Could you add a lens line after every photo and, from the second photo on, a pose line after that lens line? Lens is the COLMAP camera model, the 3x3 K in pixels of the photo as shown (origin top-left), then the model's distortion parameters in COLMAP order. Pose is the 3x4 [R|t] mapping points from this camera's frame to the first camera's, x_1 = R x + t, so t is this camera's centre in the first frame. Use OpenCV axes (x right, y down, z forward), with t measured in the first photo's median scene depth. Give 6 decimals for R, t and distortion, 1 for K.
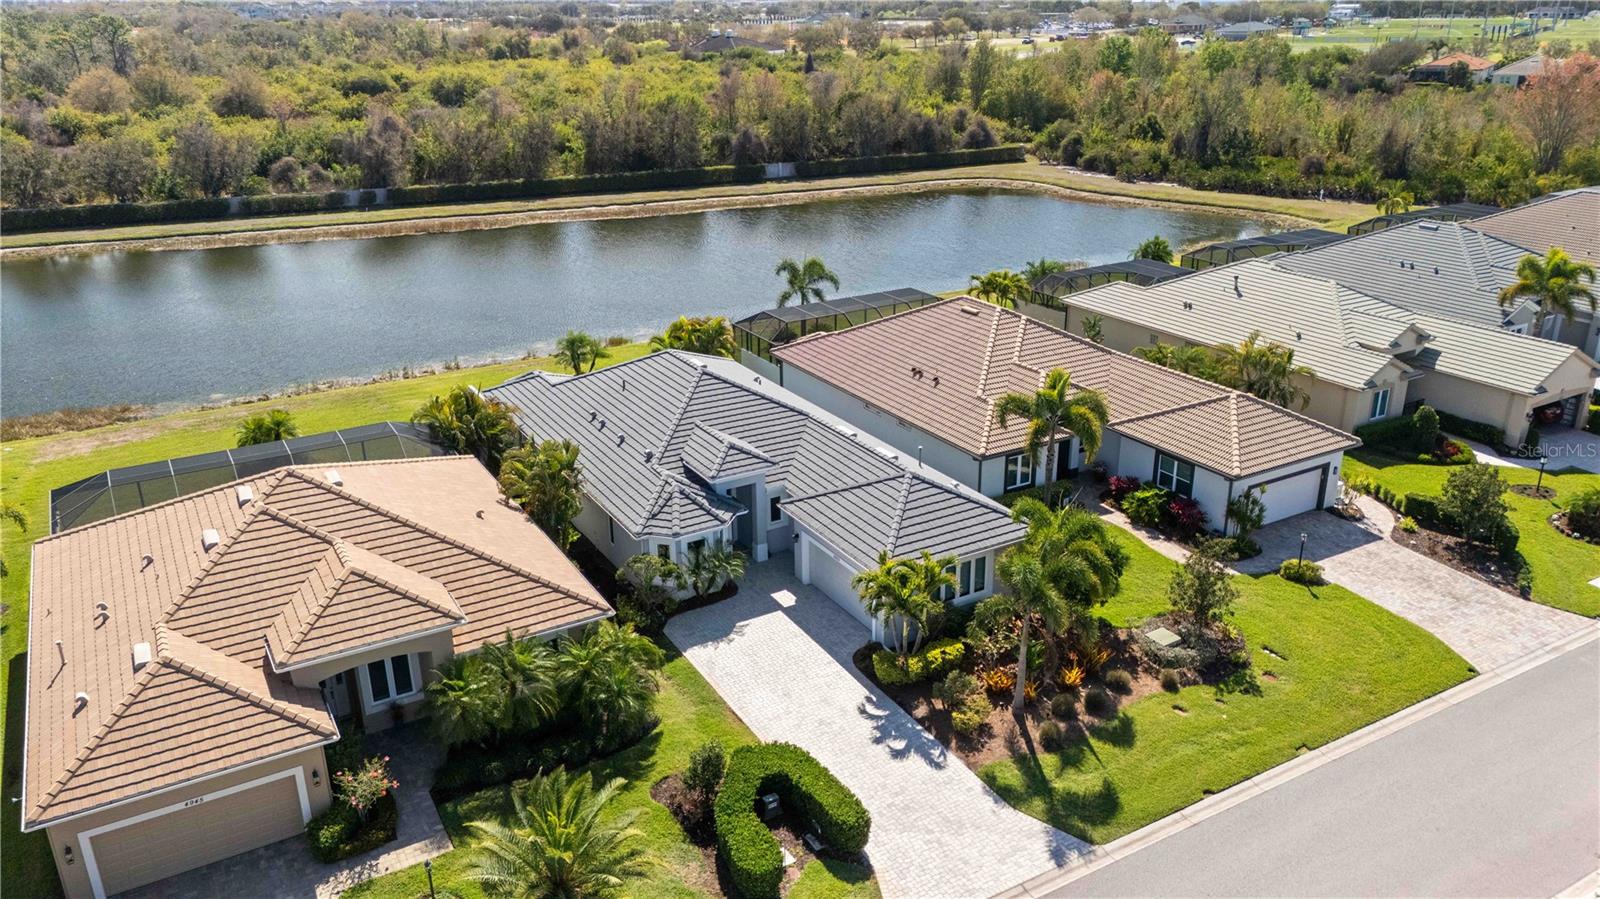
lens RADIAL K [[1168.2, 0, 802.4], [0, 1168.2, 455.2], [0, 0, 1]] dist [0.070120, -0.069991]
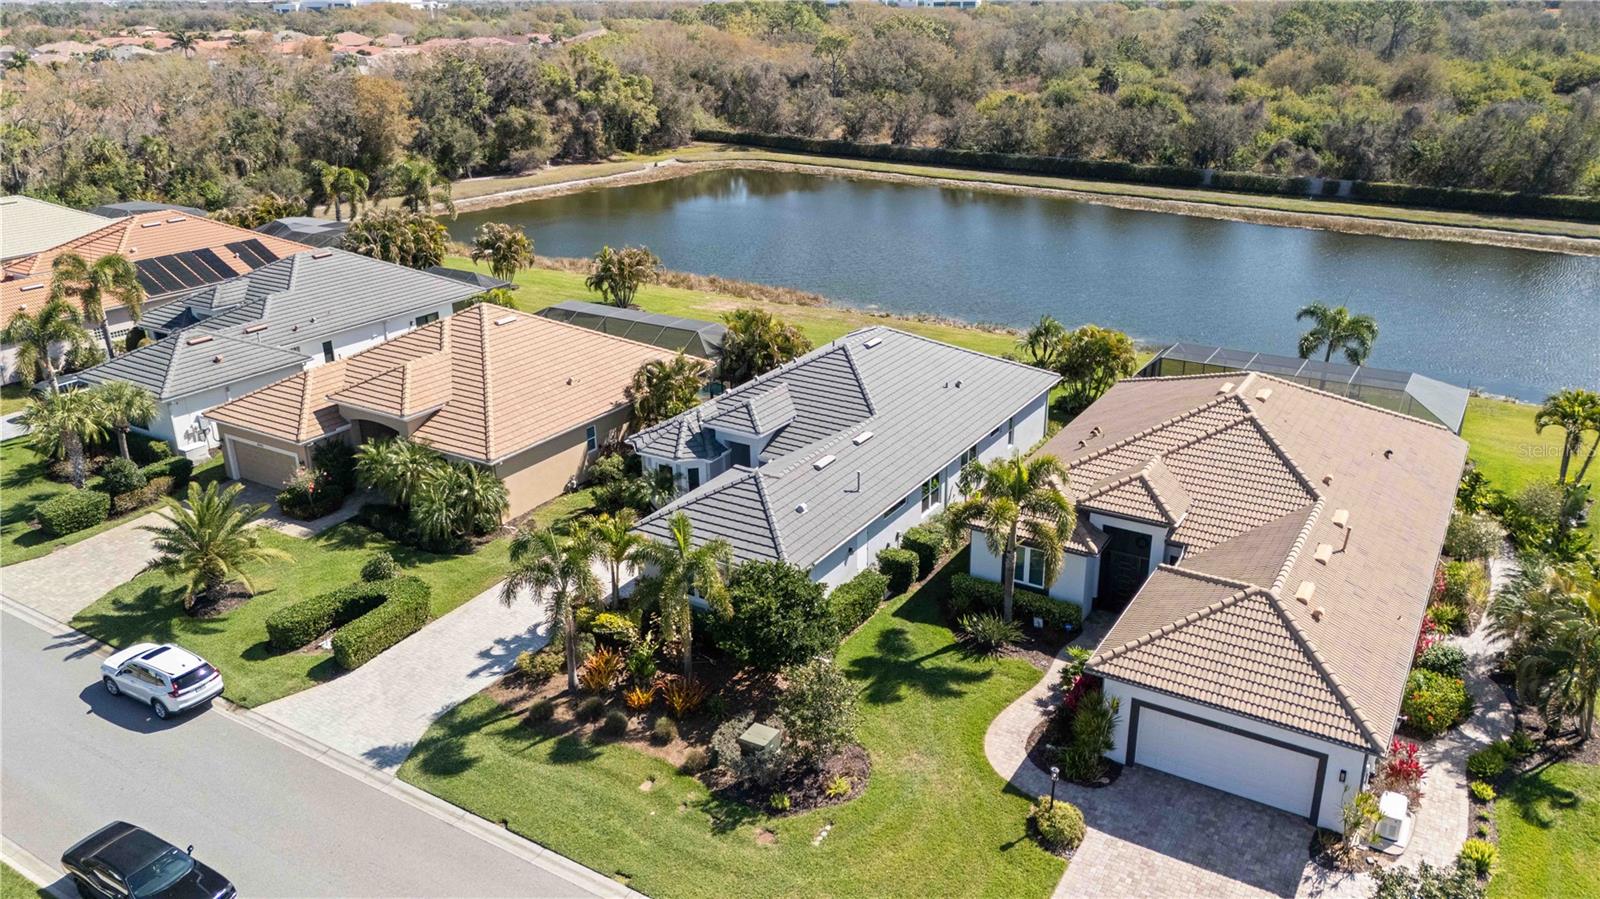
lens RADIAL K [[1168.2, 0, 802.4], [0, 1168.2, 455.2], [0, 0, 1]] dist [0.070120, -0.069991]
pose [[0.468724, 0.328688, -0.819916, 0.514807], [-0.317902, 0.928770, 0.190589, -0.111440], [0.824158, 0.171319, 0.539828, 0.288320]]
